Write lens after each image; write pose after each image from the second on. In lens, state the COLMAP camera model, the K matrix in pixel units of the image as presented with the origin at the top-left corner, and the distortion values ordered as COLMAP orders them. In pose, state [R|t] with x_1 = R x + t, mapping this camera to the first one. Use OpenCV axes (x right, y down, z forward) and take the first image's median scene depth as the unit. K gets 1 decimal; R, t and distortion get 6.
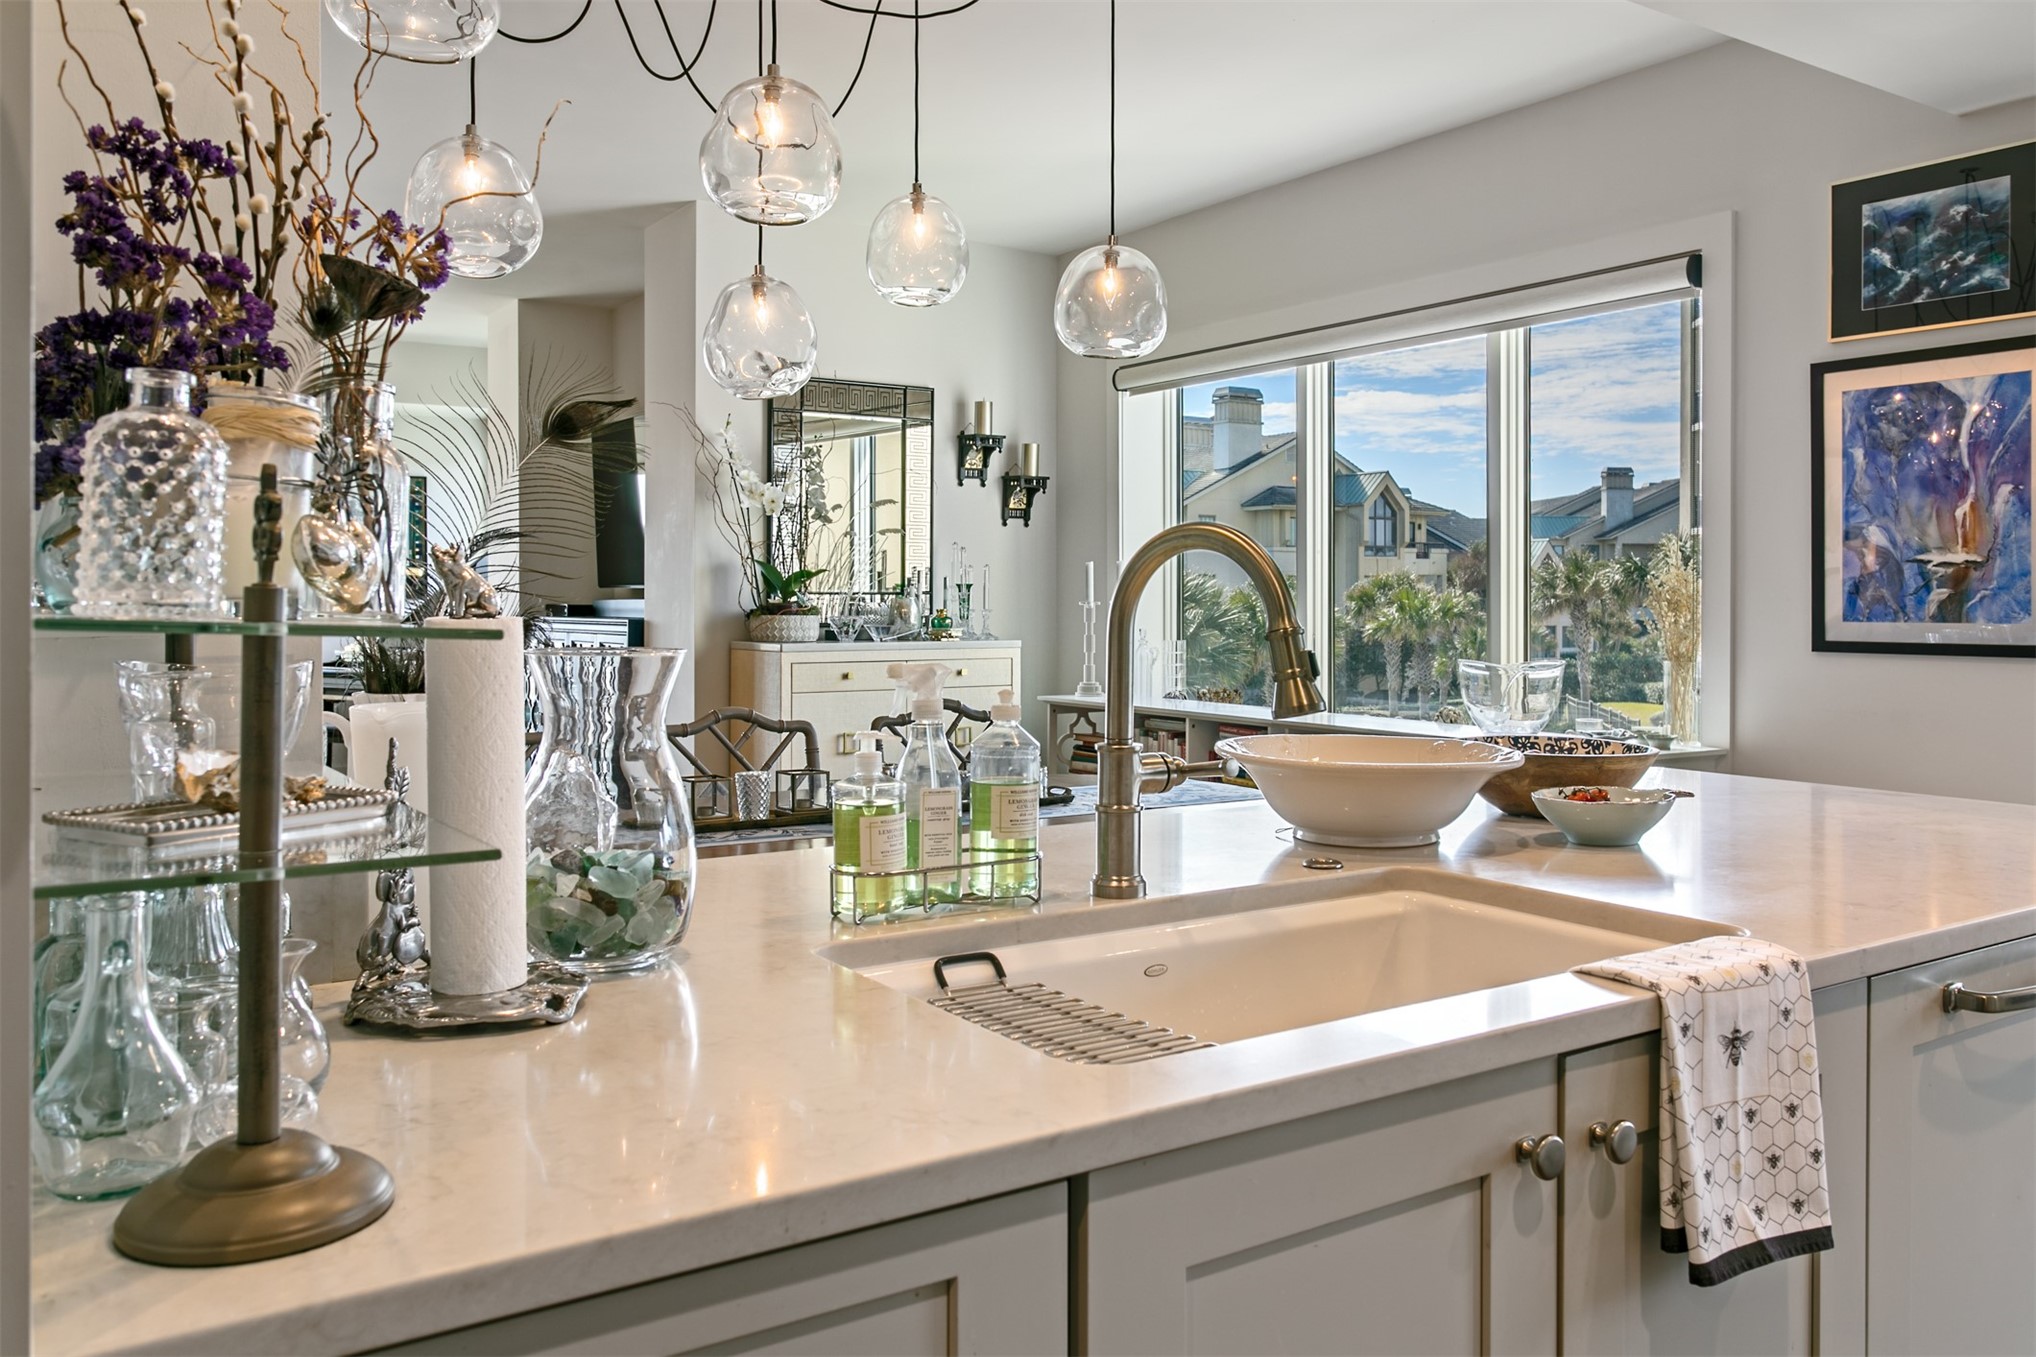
lens RADIAL K [[1560.1, 0, 1018.0], [0, 1560.1, 678.5], [0, 0, 1]] dist [-0.000861, 0.000816]
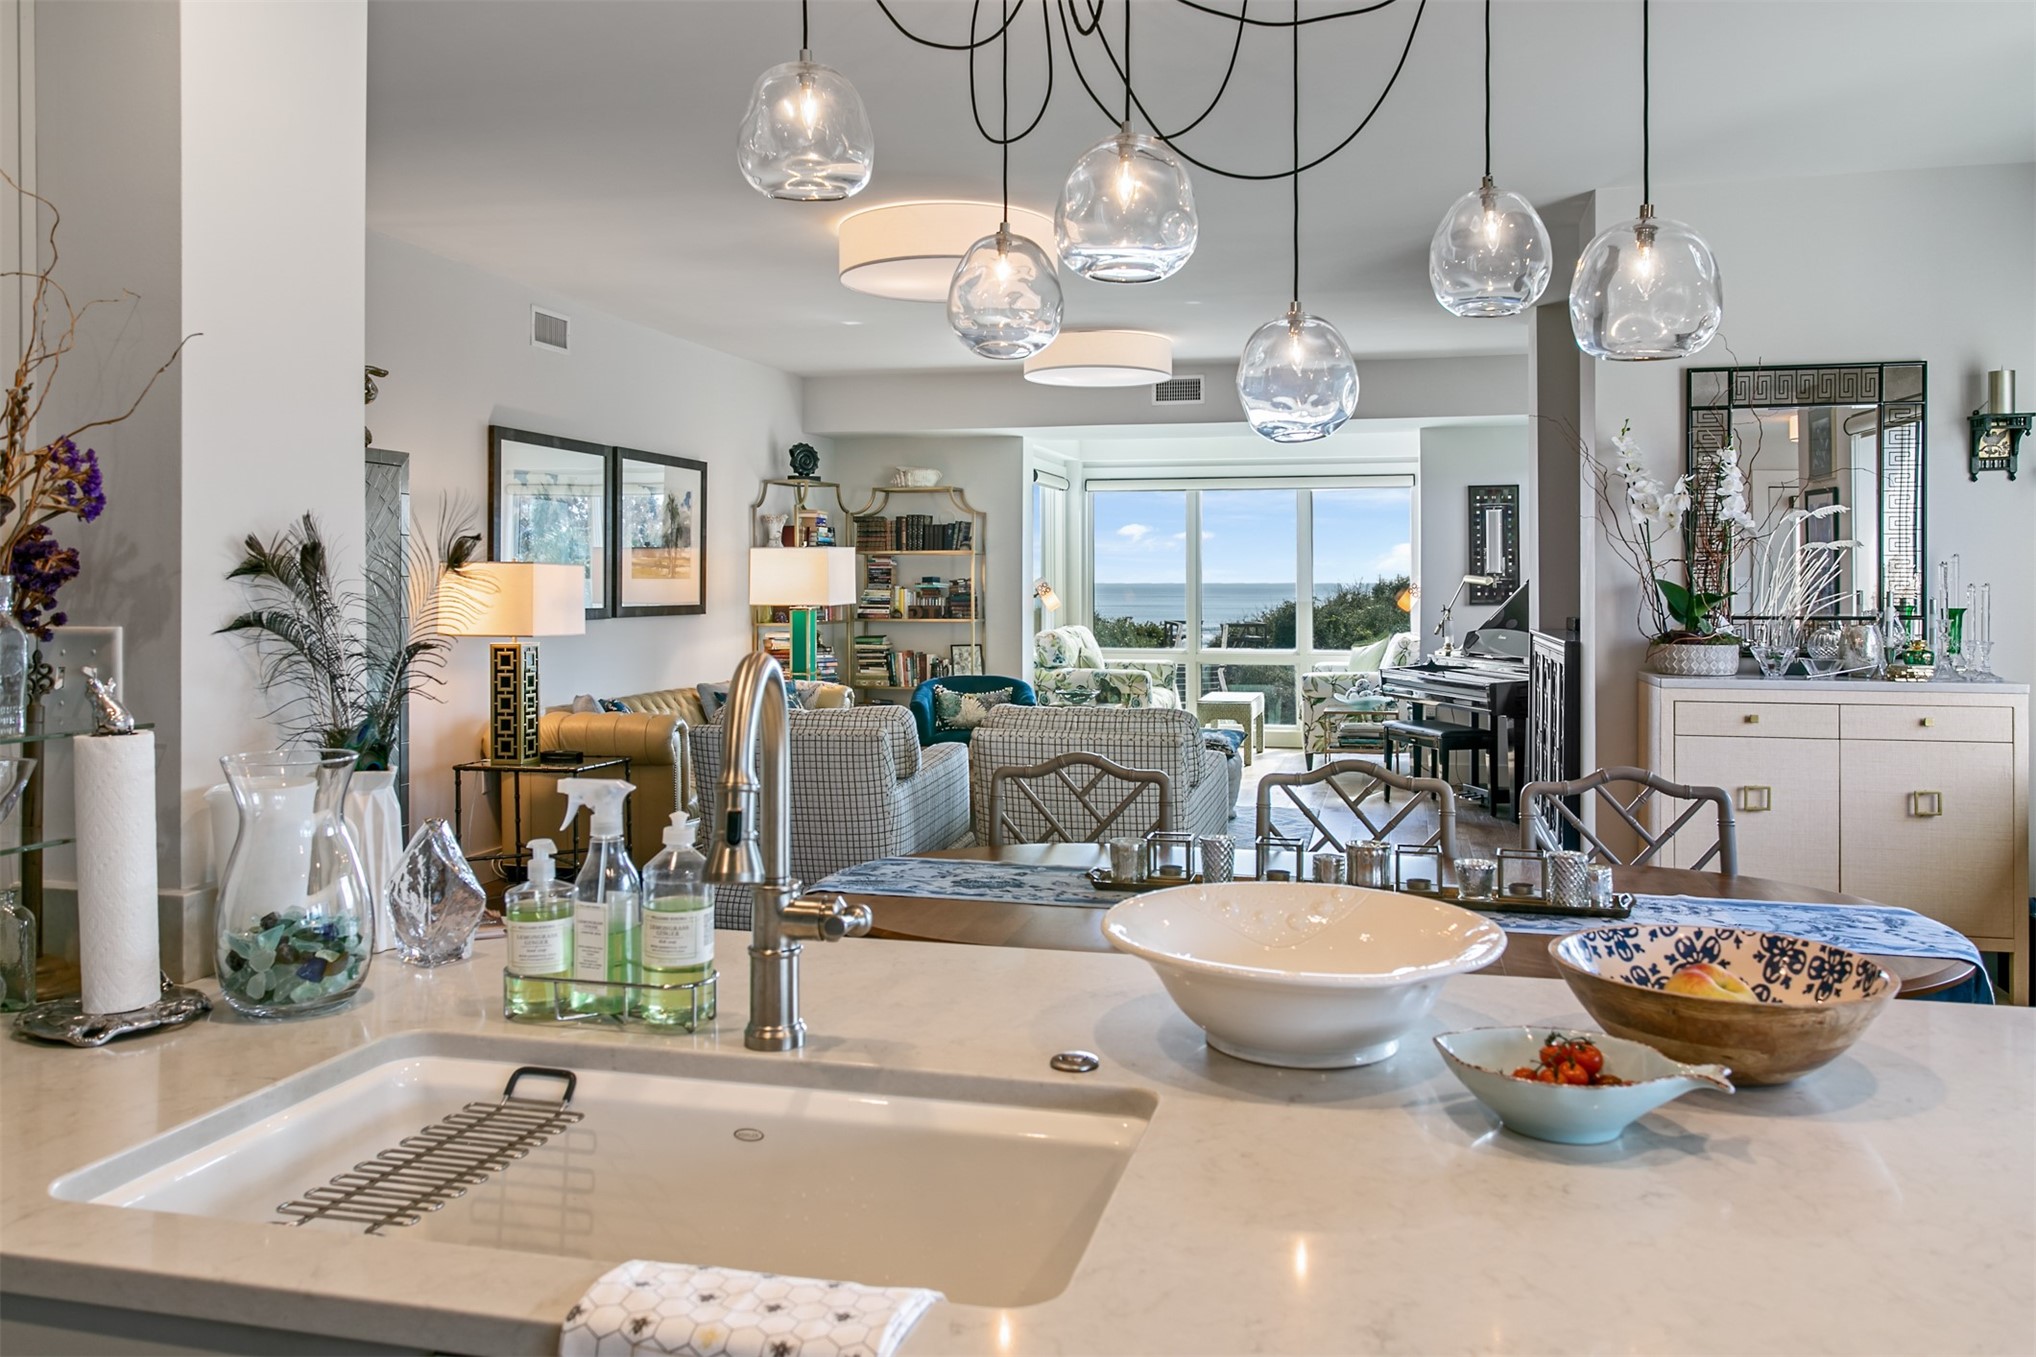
lens RADIAL K [[1557.0, 0, 1017.9], [0, 1557.0, 607.0], [0, 0, 1]] dist [-0.003099, -0.000989]
pose [[0.670398, 0.010221, -0.741931, 0.239220], [-0.036651, 0.999141, -0.019353, -0.030400], [0.741096, 0.040167, 0.670196, 0.139479]]
